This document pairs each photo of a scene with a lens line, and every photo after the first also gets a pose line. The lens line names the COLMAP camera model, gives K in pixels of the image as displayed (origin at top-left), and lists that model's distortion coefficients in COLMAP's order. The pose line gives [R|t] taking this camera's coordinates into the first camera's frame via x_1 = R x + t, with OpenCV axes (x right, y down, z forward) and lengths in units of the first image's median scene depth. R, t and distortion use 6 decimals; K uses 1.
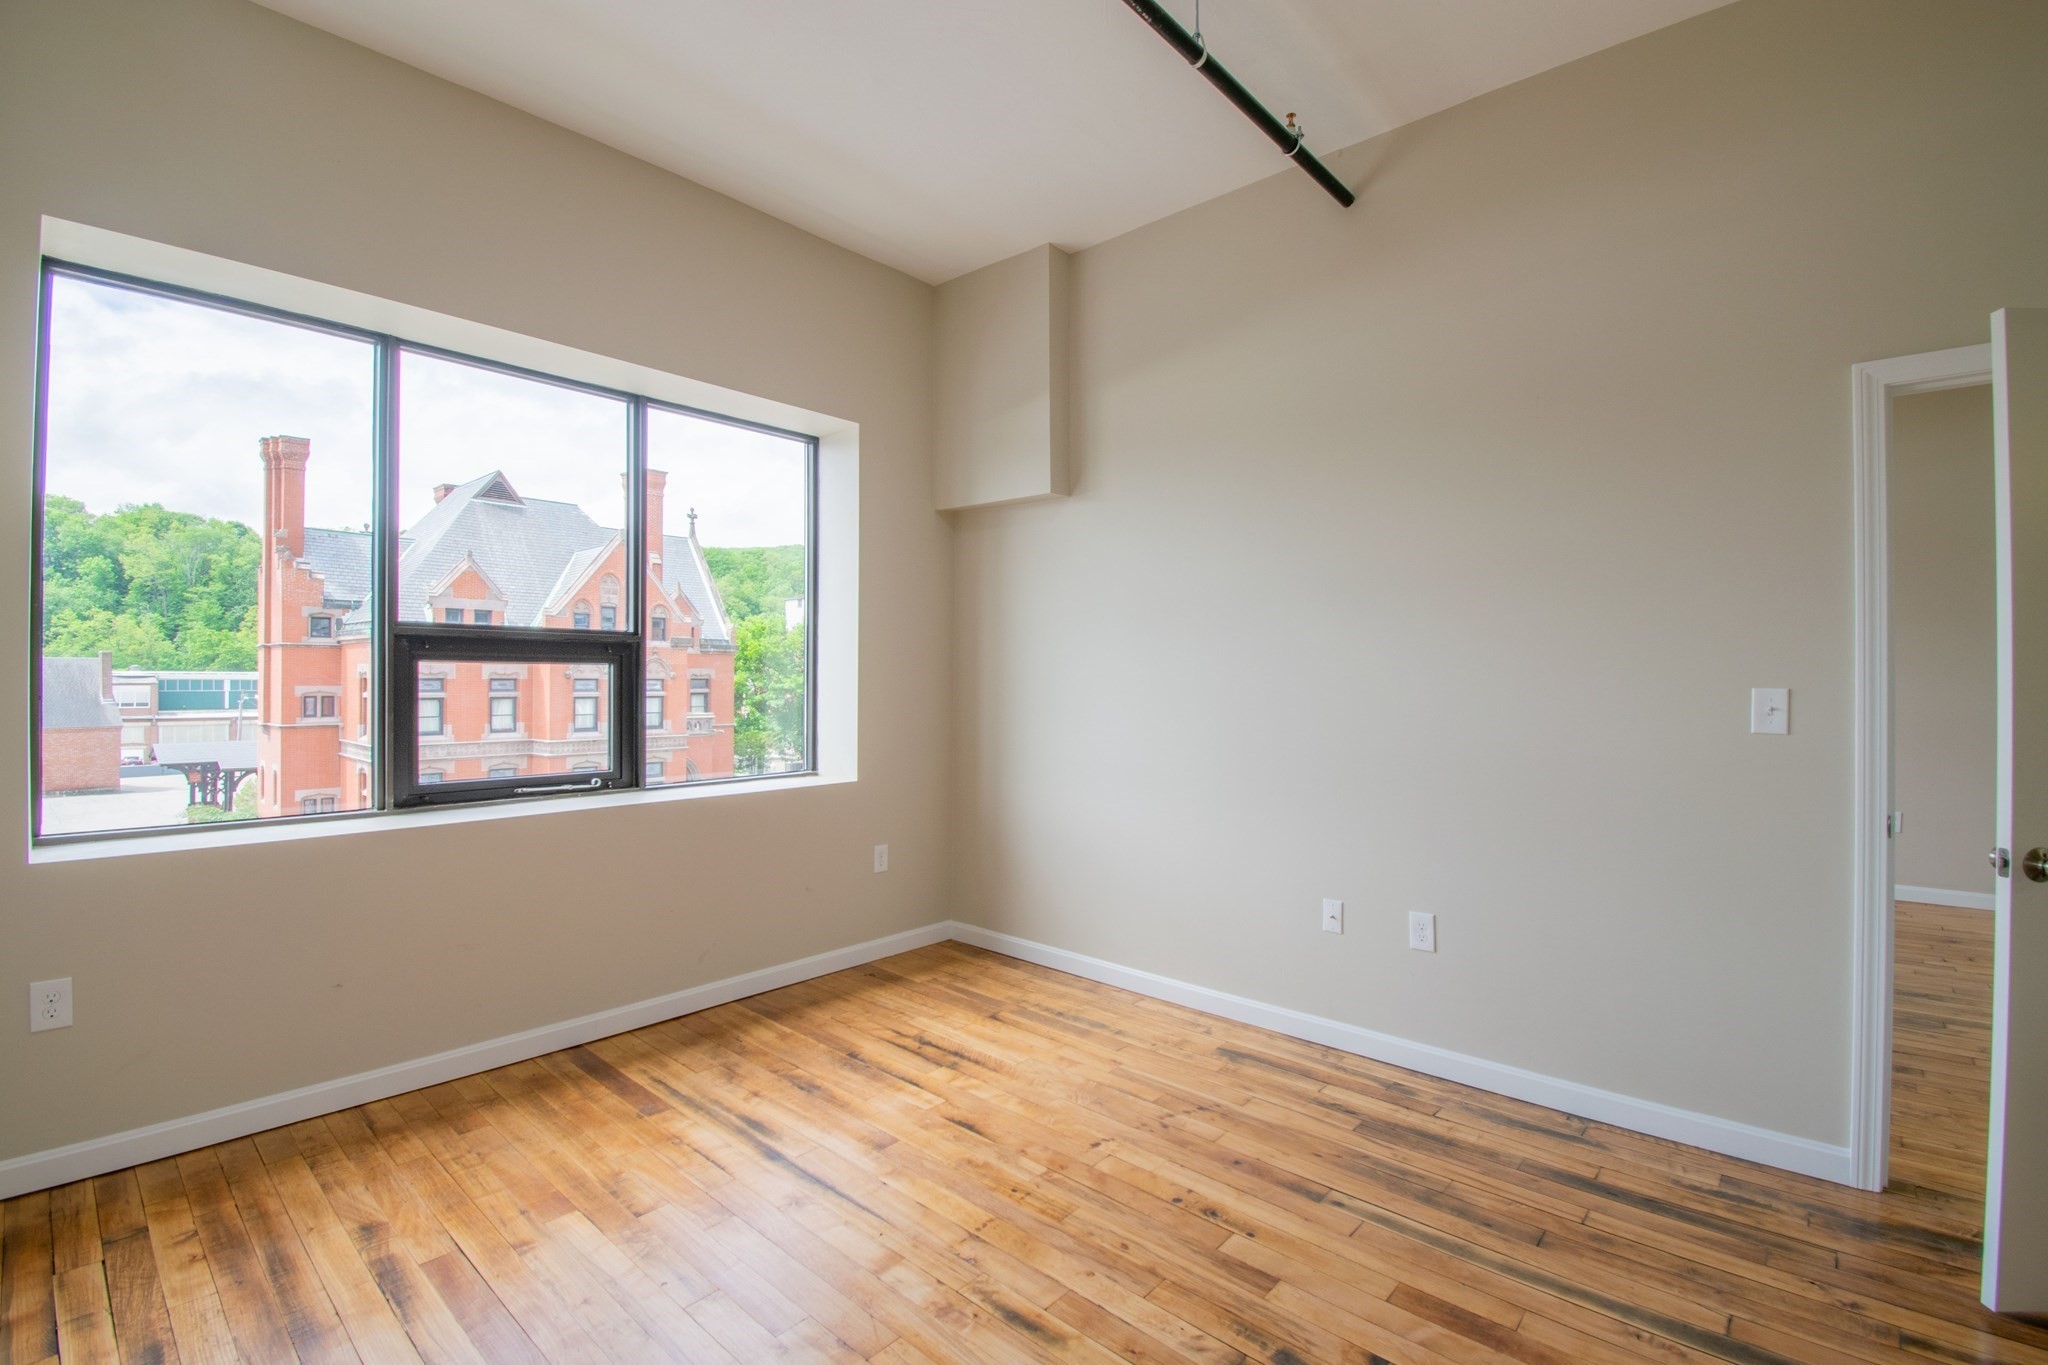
lens RADIAL K [[921.7, 0, 1017.7], [0, 921.7, 682.9], [0, 0, 1]] dist [-0.004992, -0.004413]
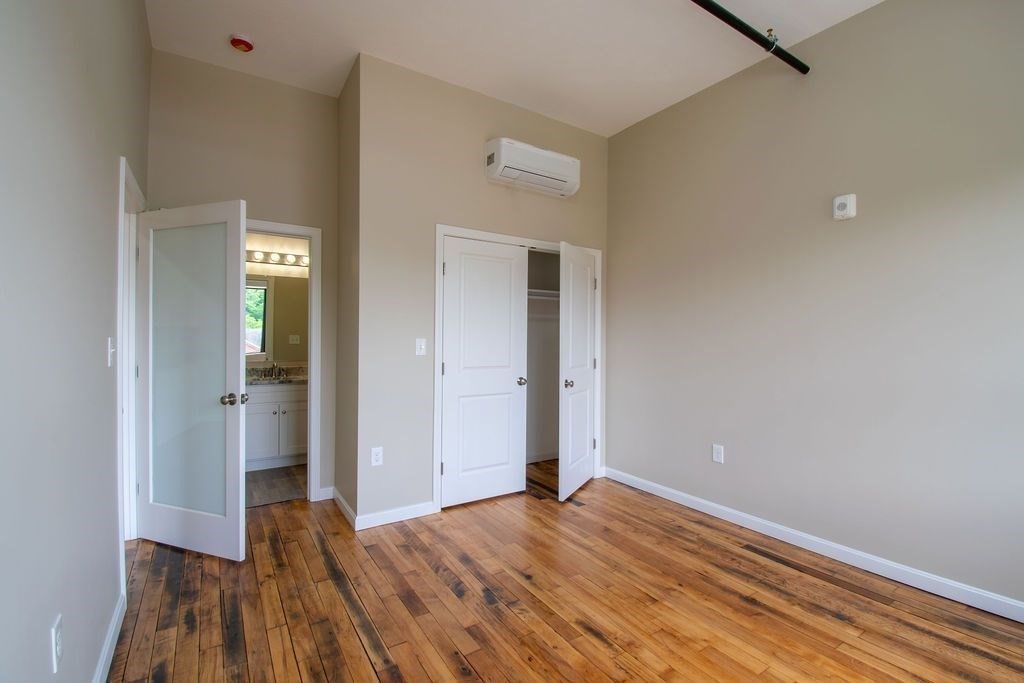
lens RADIAL K [[460.8, 0, 514.7], [0, 460.8, 338.9], [0, 0, 1]] dist [-0.004992, -0.004413]
pose [[-0.969648, -0.012243, 0.244197, -0.065466], [-0.010113, 0.999899, 0.009976, -0.010207], [-0.244294, 0.007204, -0.969674, 1.937023]]
